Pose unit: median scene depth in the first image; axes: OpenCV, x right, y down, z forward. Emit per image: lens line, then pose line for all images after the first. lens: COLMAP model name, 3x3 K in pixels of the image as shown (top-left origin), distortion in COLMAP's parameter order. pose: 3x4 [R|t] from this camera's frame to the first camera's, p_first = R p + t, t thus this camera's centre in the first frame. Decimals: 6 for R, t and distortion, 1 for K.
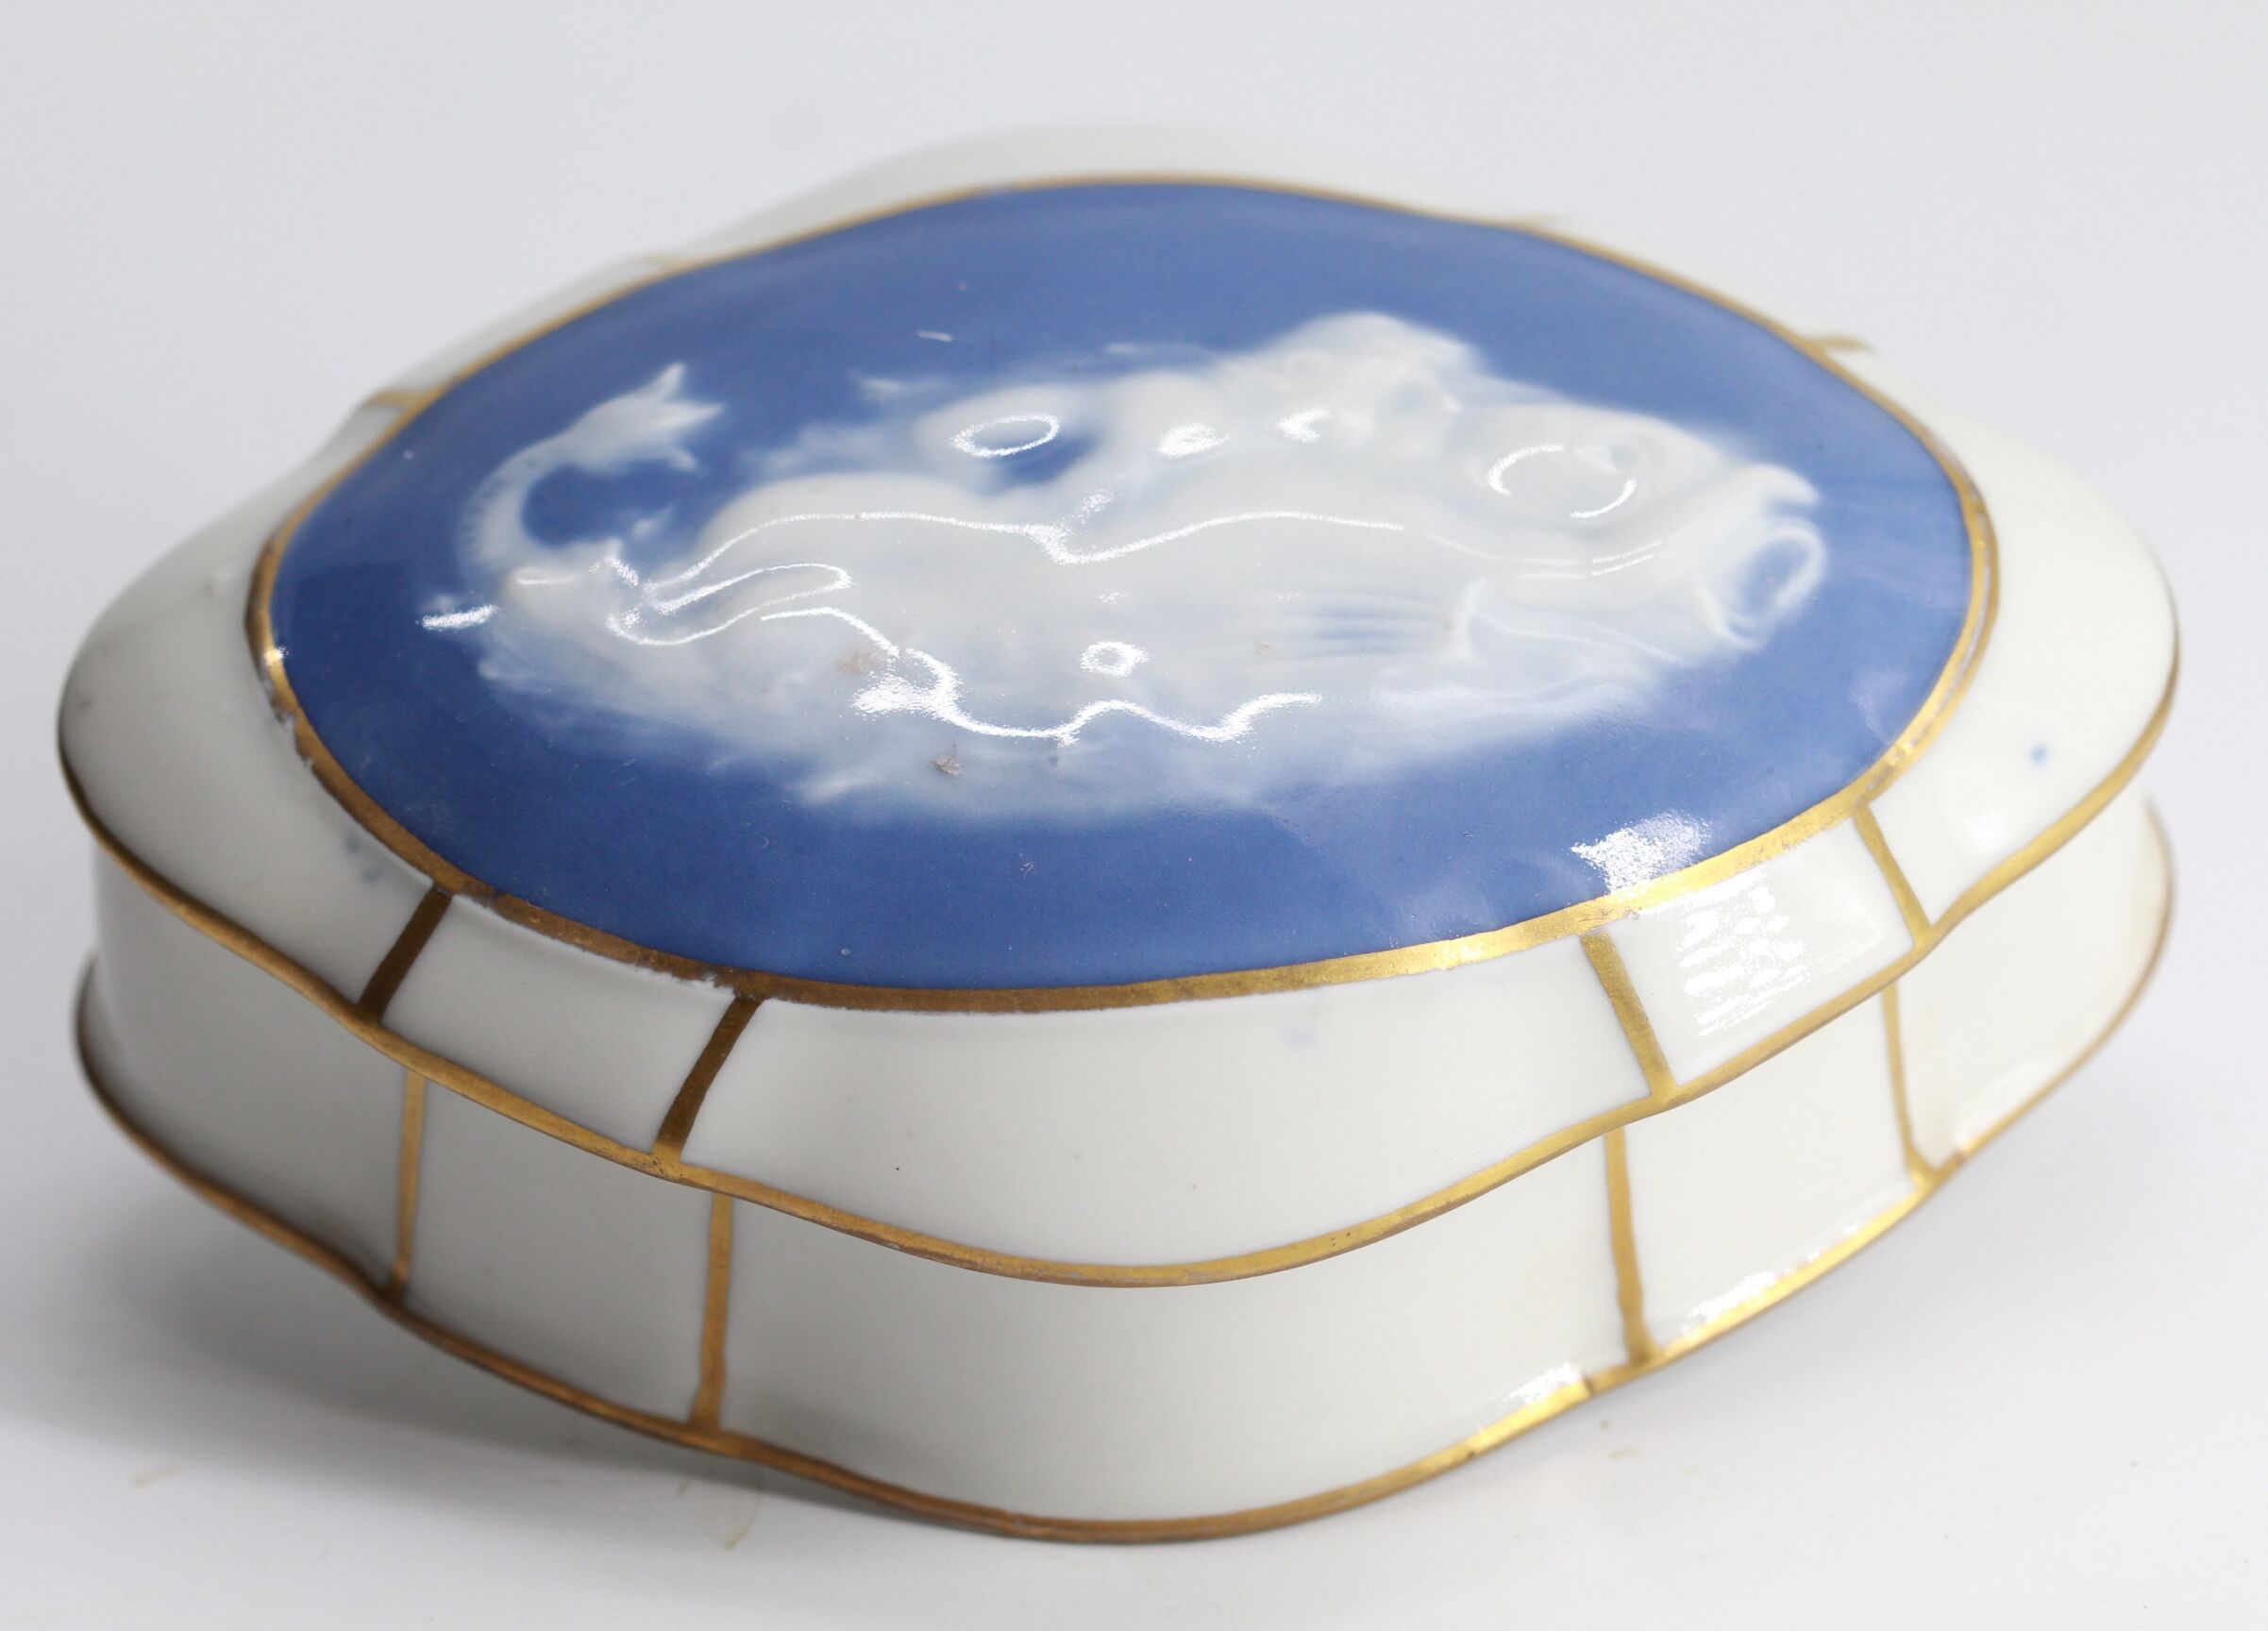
lens RADIAL K [[11924.7, 0, 1134.0], [0, 11924.7, 815.5], [0, 0, 1]] dist [0.188269, -4.558759]
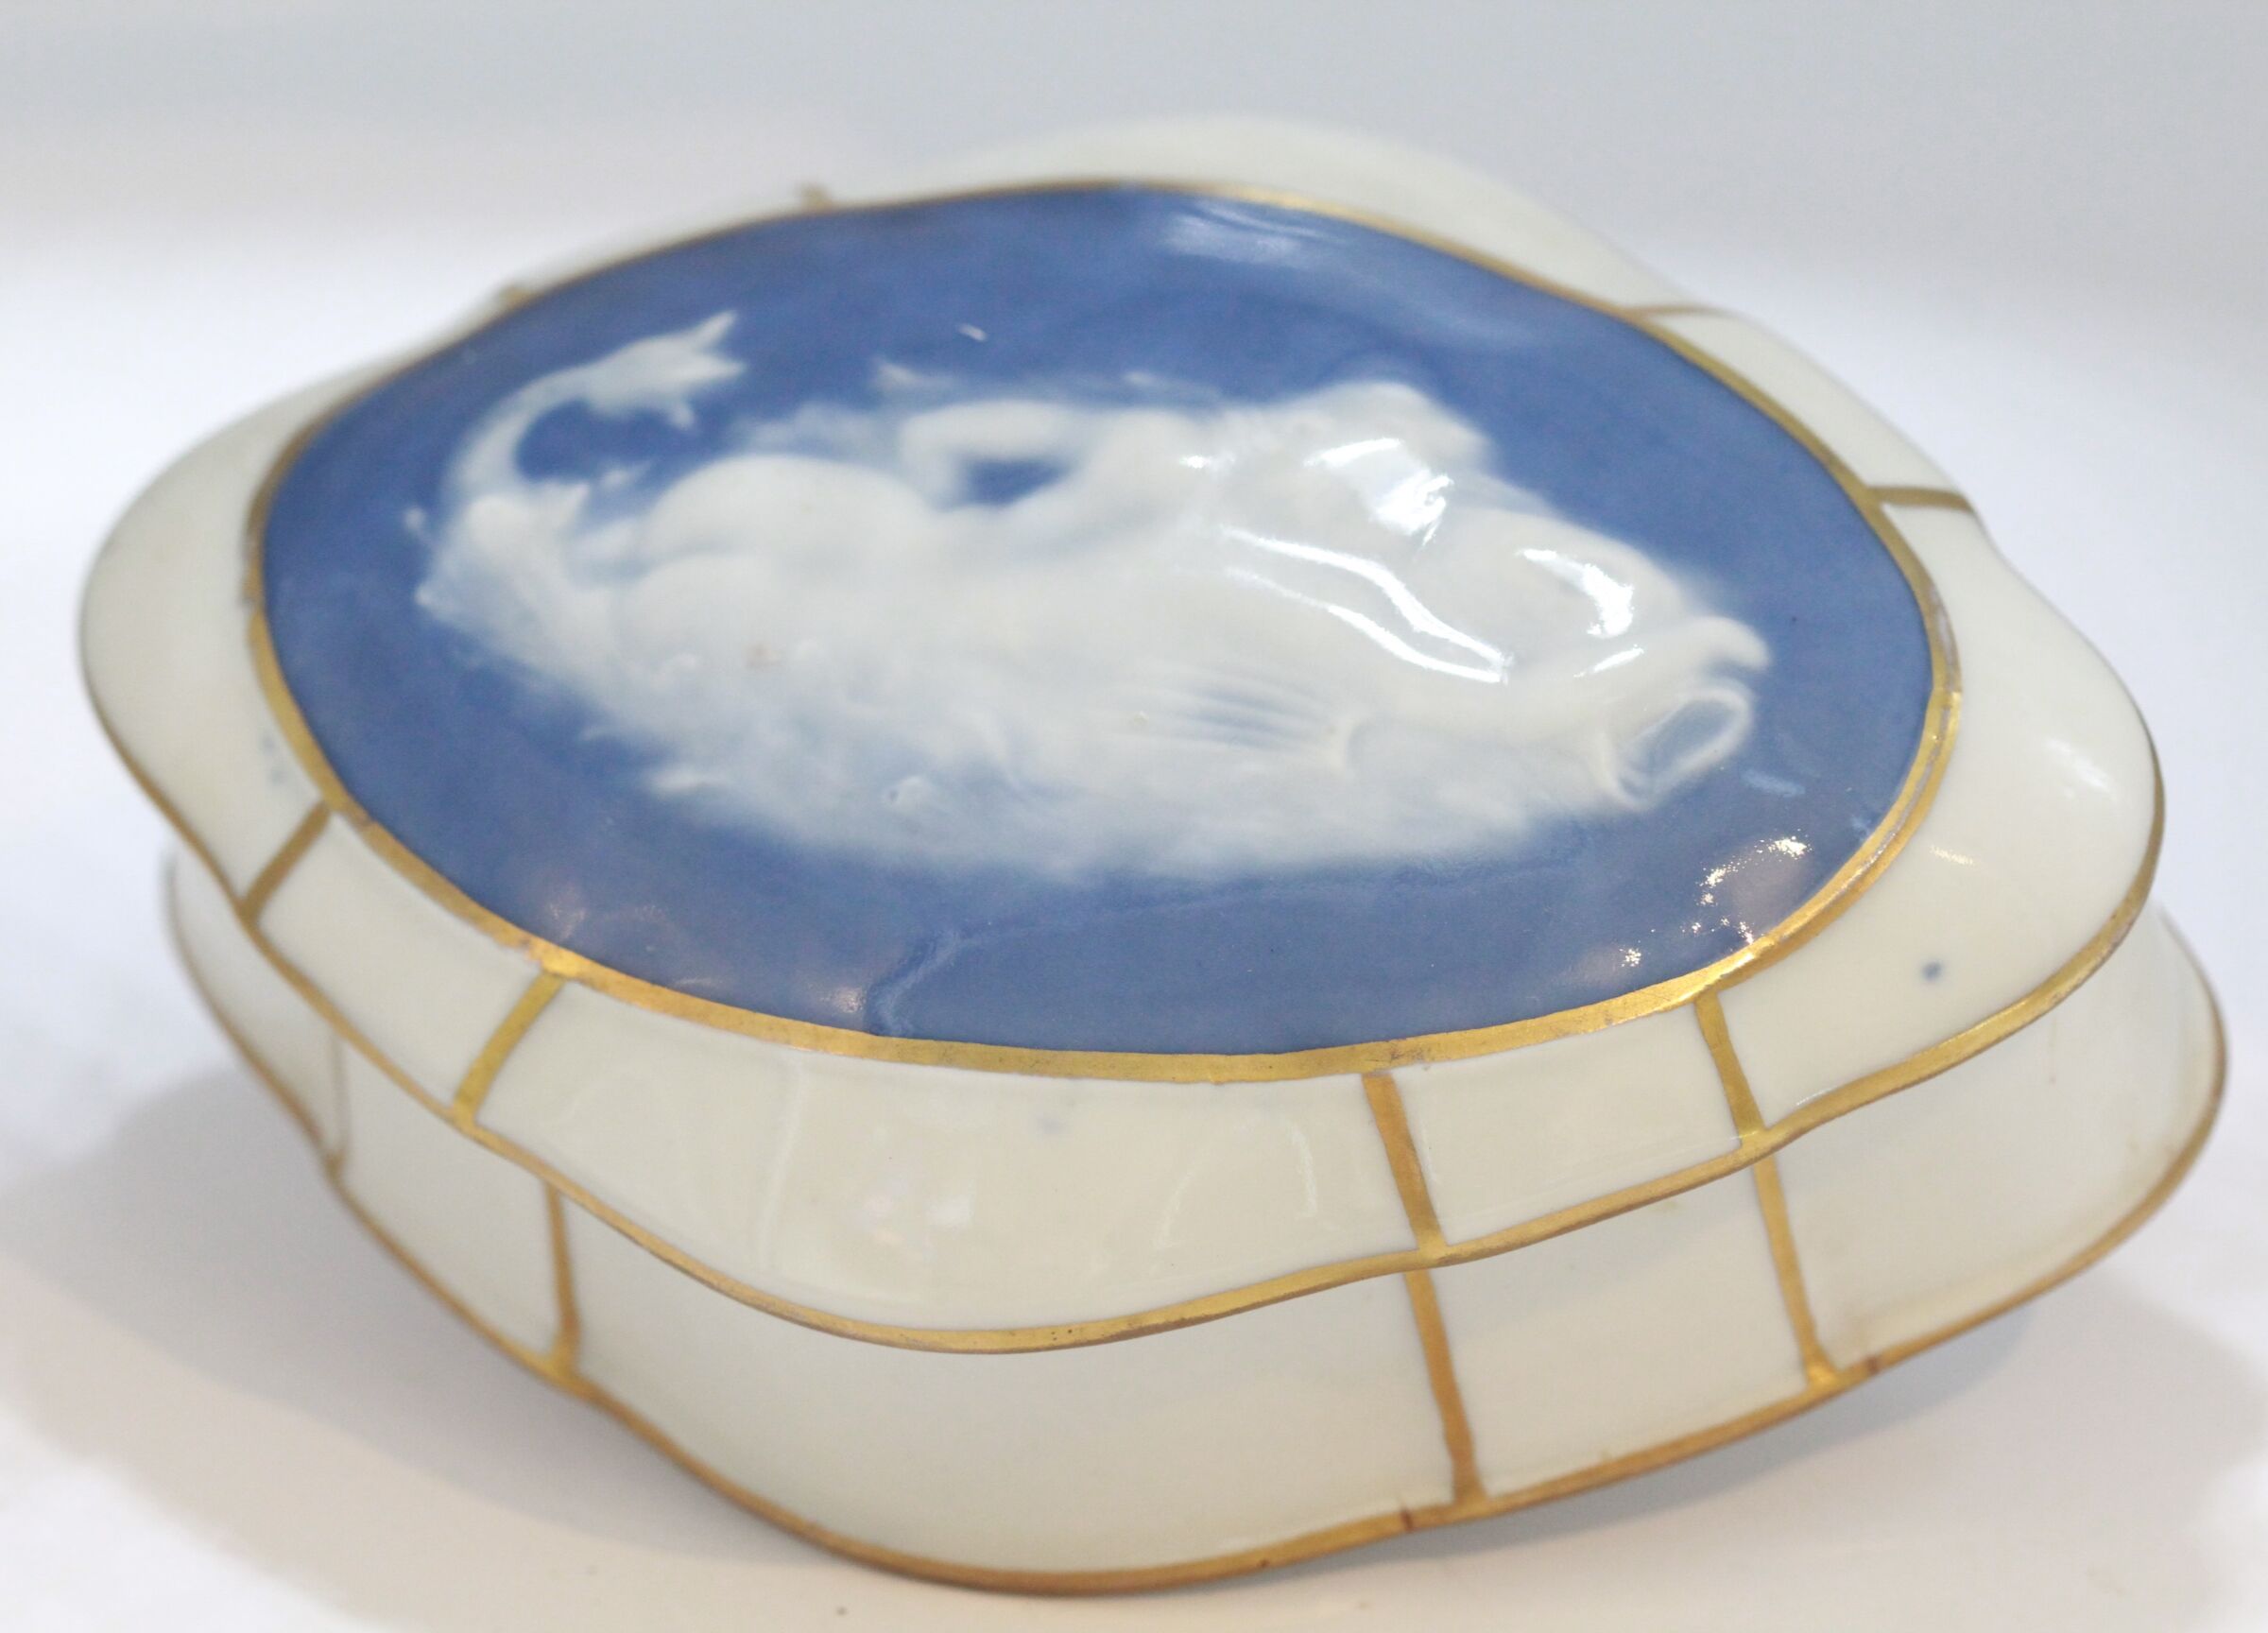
lens RADIAL K [[11924.5, 0, 1134.0], [0, 11924.5, 816.5], [0, 0, 1]] dist [0.188269, -4.558759]
pose [[0.933332, 0.185849, -0.307165, 0.308820], [-0.164876, 0.981909, 0.093120, -0.096093], [0.318915, -0.036267, 0.947089, 0.079026]]
